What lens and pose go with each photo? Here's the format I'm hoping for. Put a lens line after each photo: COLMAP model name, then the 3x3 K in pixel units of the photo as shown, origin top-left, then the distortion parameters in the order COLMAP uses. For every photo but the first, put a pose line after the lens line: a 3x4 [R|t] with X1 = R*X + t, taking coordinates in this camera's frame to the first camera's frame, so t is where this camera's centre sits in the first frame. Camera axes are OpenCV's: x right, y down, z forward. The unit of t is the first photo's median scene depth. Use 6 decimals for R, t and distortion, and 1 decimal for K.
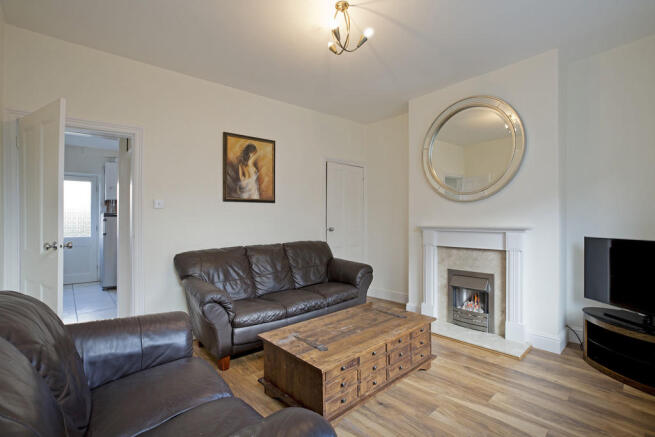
lens RADIAL K [[308.2, 0, 327.2], [0, 308.2, 213.6], [0, 0, 1]] dist [-0.000278, 0.000279]
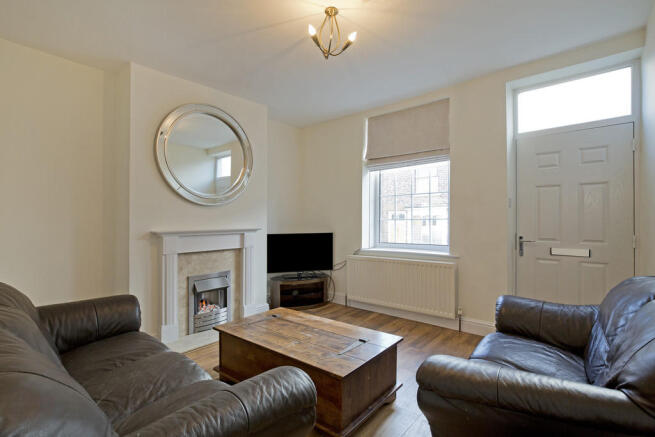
lens RADIAL K [[308.2, 0, 327.8], [0, 308.2, 222.2], [0, 0, 1]] dist [-0.000278, 0.000279]
pose [[-0.130700, 0.013806, 0.991326, -0.648565], [0.003872, 0.999903, -0.013415, 0.033636], [-0.991414, 0.002085, -0.130740, 0.789409]]
